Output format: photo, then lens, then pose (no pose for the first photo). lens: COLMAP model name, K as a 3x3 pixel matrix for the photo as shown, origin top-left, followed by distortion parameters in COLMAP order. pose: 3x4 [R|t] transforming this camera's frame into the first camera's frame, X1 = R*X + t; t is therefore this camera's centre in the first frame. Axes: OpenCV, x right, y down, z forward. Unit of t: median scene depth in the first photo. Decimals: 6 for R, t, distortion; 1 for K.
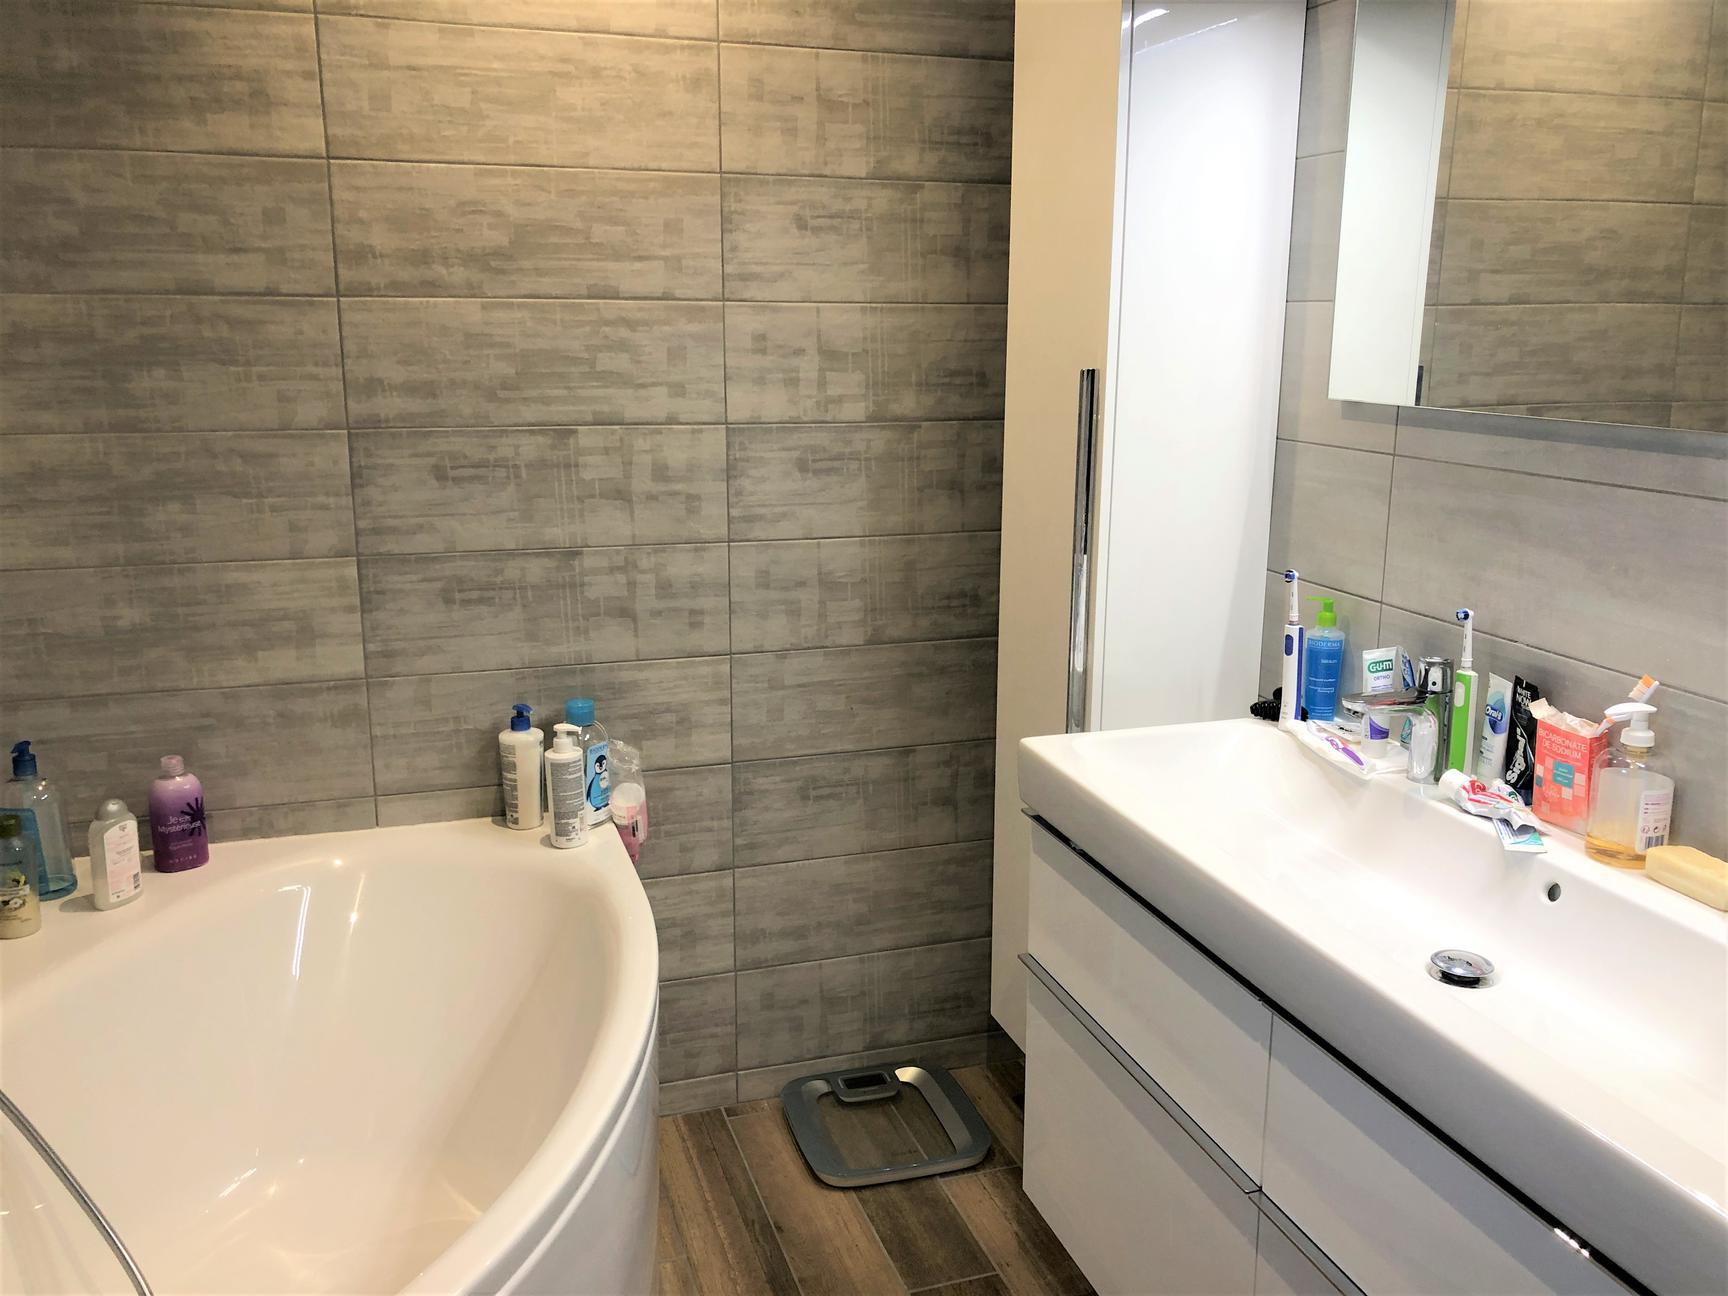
lens RADIAL K [[1406.0, 0, 846.2], [0, 1406.0, 647.4], [0, 0, 1]] dist [0.031023, -0.033116]
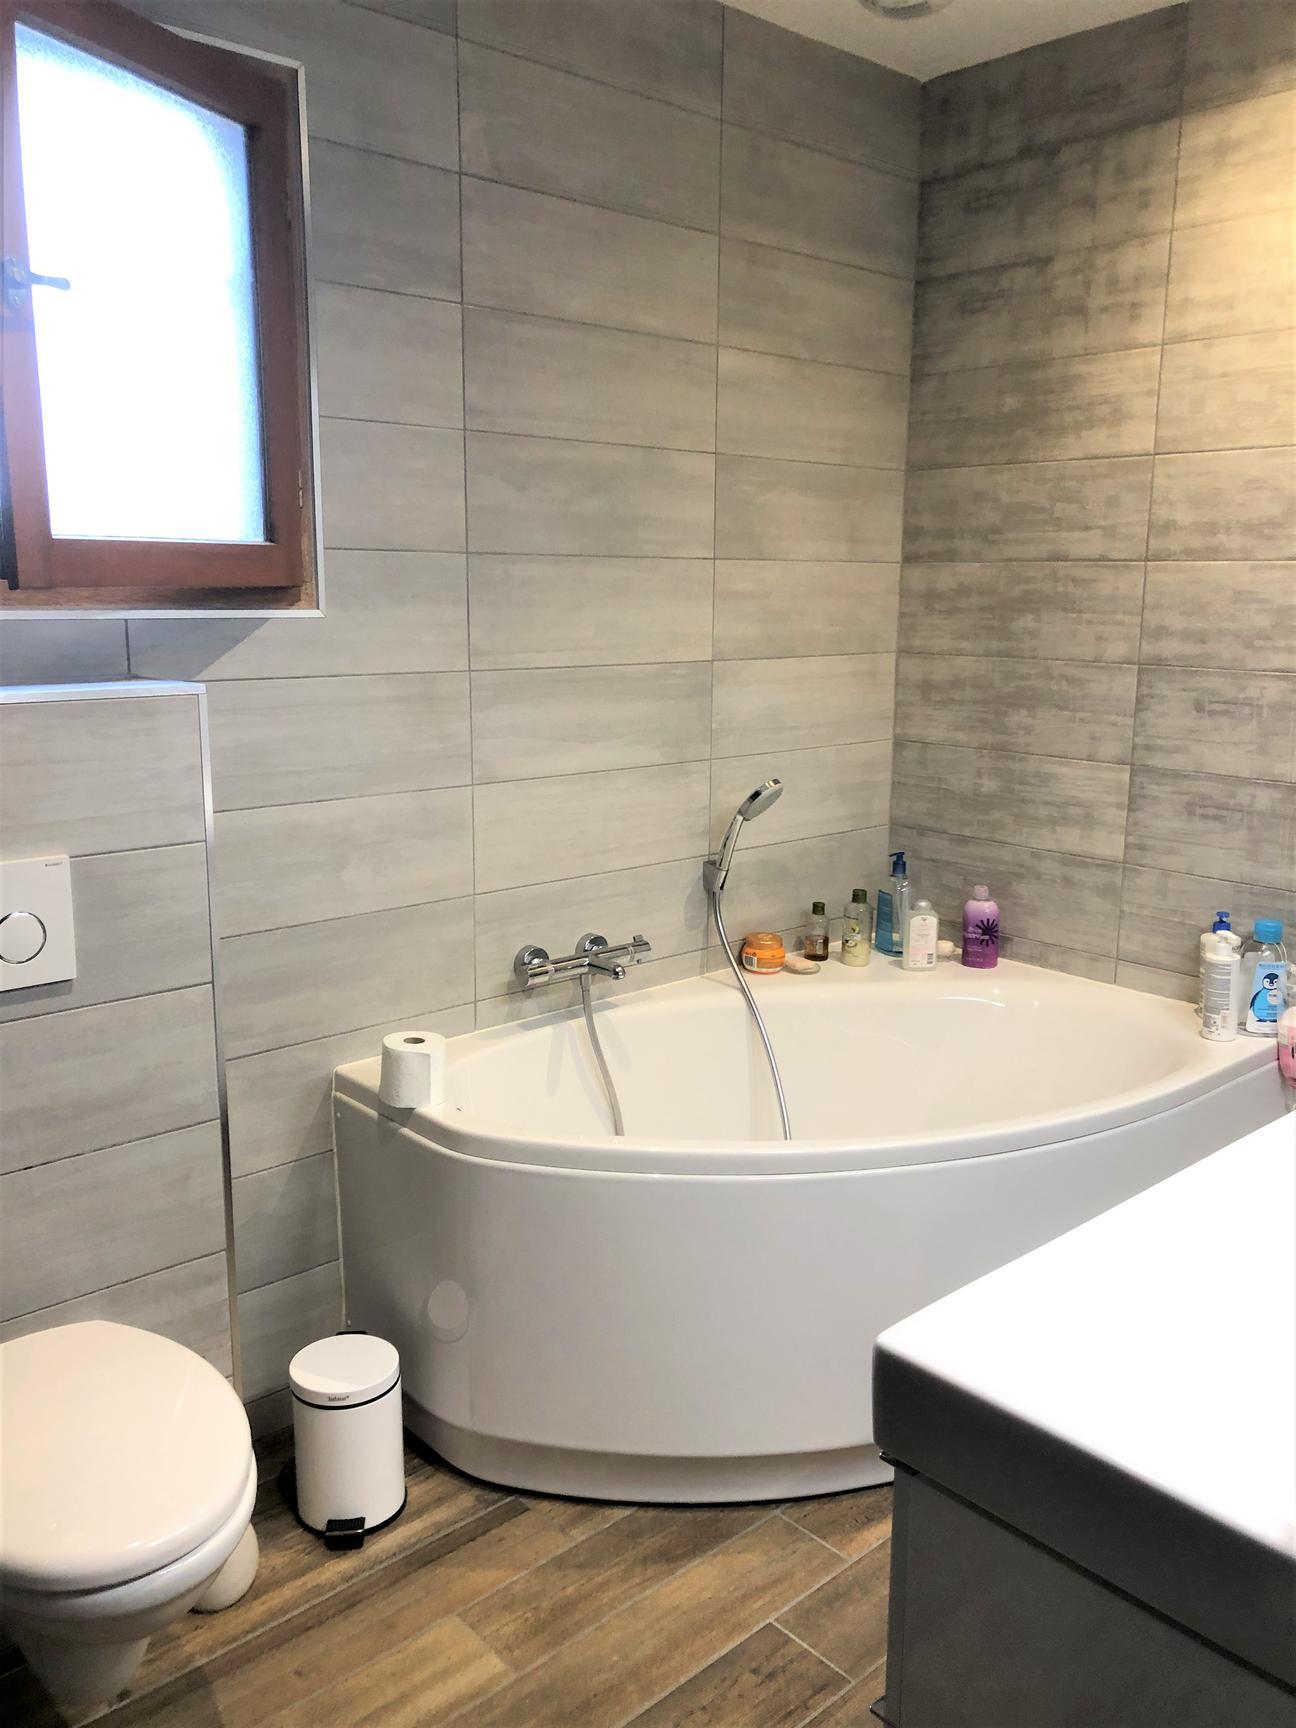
lens RADIAL K [[1406.0, 0, 674.9], [0, 1406.0, 855.6], [0, 0, 1]] dist [0.031023, -0.033116]
pose [[0.428786, 0.173614, -0.886567, 0.626320], [-0.211327, 0.973409, 0.088413, -0.011818], [0.878341, 0.149445, 0.454073, 0.084265]]
